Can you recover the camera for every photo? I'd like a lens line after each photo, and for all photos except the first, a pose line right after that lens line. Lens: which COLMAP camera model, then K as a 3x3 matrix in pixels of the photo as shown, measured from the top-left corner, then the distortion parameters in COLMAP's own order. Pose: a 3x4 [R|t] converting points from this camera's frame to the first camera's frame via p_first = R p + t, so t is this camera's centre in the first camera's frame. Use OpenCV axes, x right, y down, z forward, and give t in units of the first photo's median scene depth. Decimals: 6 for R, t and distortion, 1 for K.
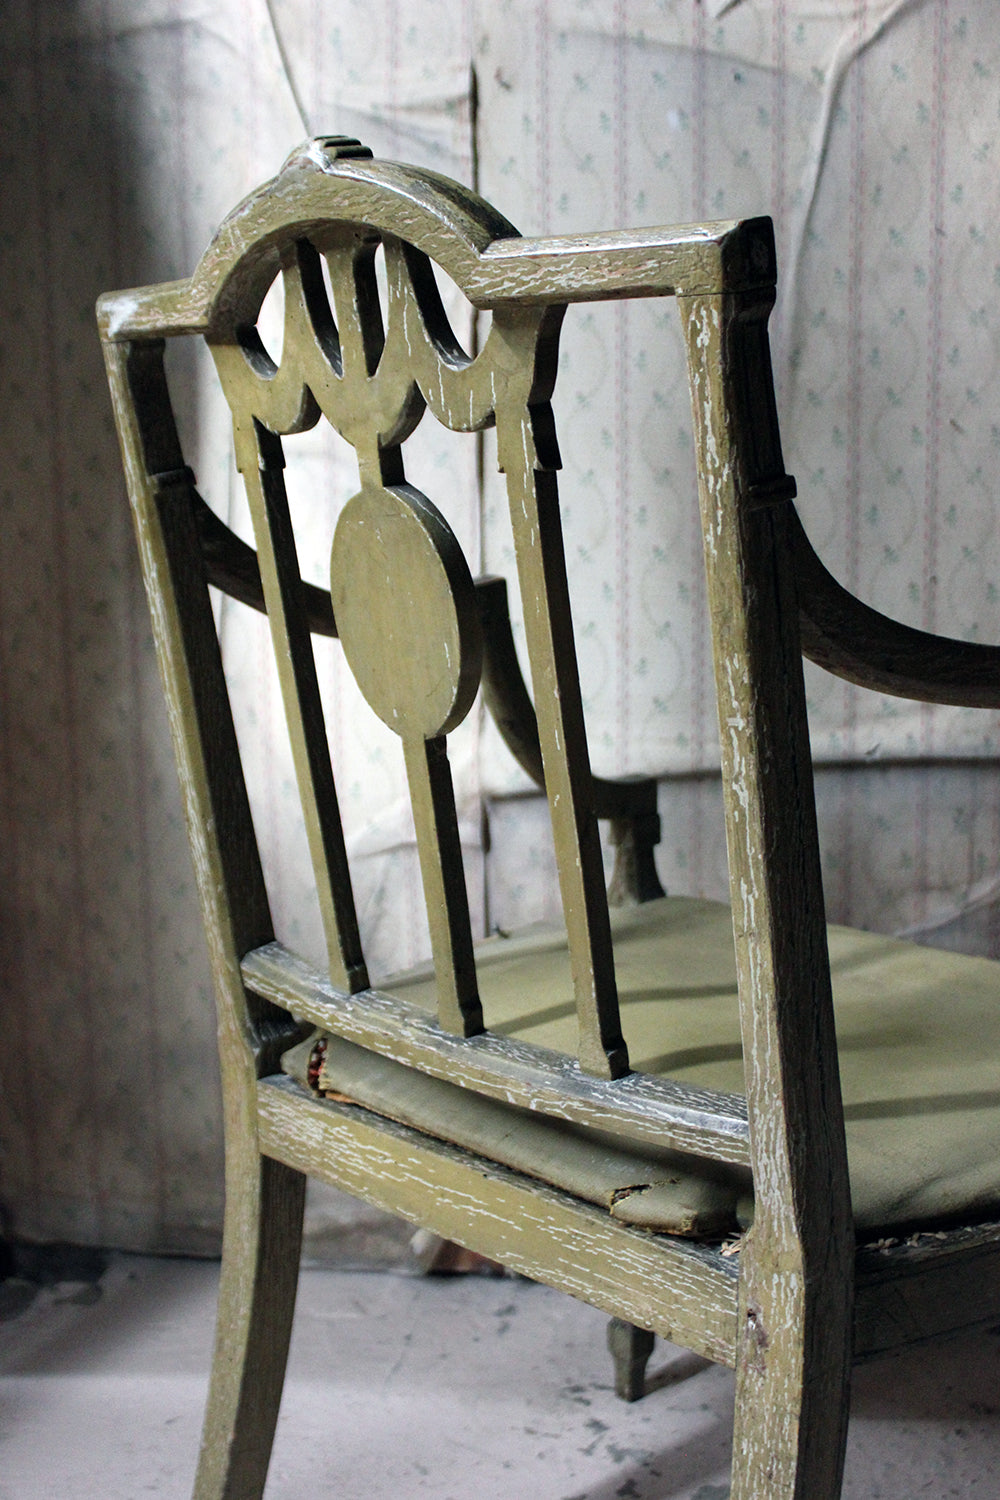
lens RADIAL K [[1811.8, 0, 497.2], [0, 1811.8, 743.6], [0, 0, 1]] dist [-0.113053, 0.201642]
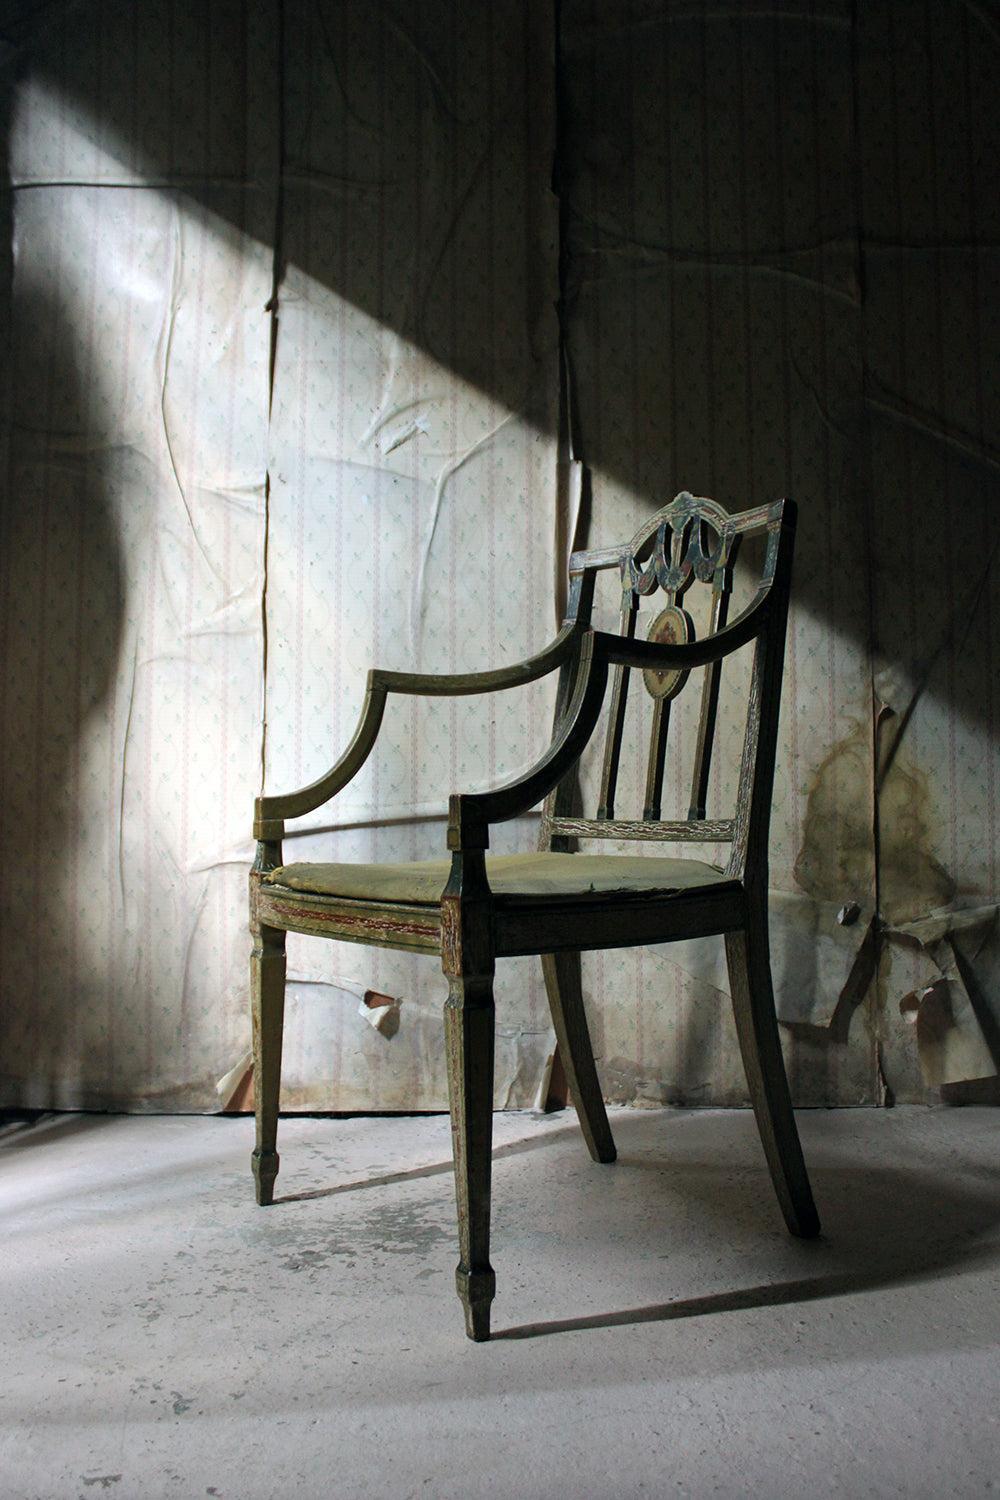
lens RADIAL K [[1386.2, 0, 493.4], [0, 1386.2, 746.1], [0, 0, 1]] dist [-0.144408, 0.148350]
pose [[0.988430, 0.022995, 0.149921, 0.013635], [0.014325, 0.969870, -0.243201, 0.312314], [-0.150997, 0.242535, 0.958320, -0.469239]]
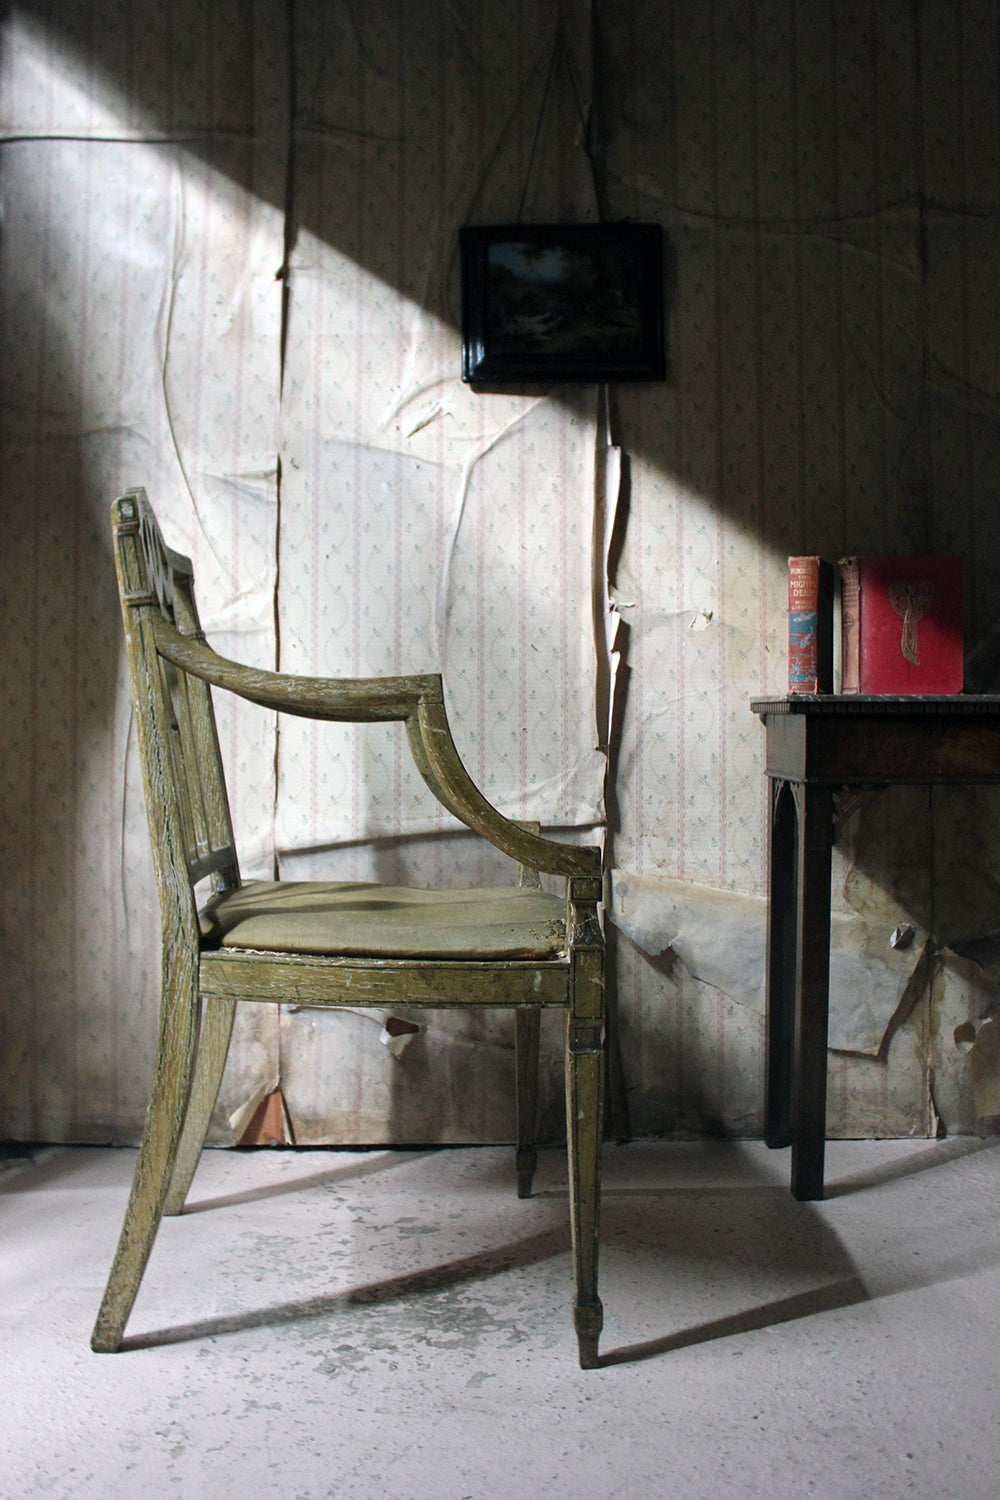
lens RADIAL K [[1350.1, 0, 491.7], [0, 1350.1, 751.5], [0, 0, 1]] dist [-0.149366, 0.147599]
pose [[0.986120, 0.017985, 0.165058, -0.019095], [0.015419, 0.979901, -0.198886, 0.209553], [-0.165317, 0.198671, 0.966023, -0.333887]]
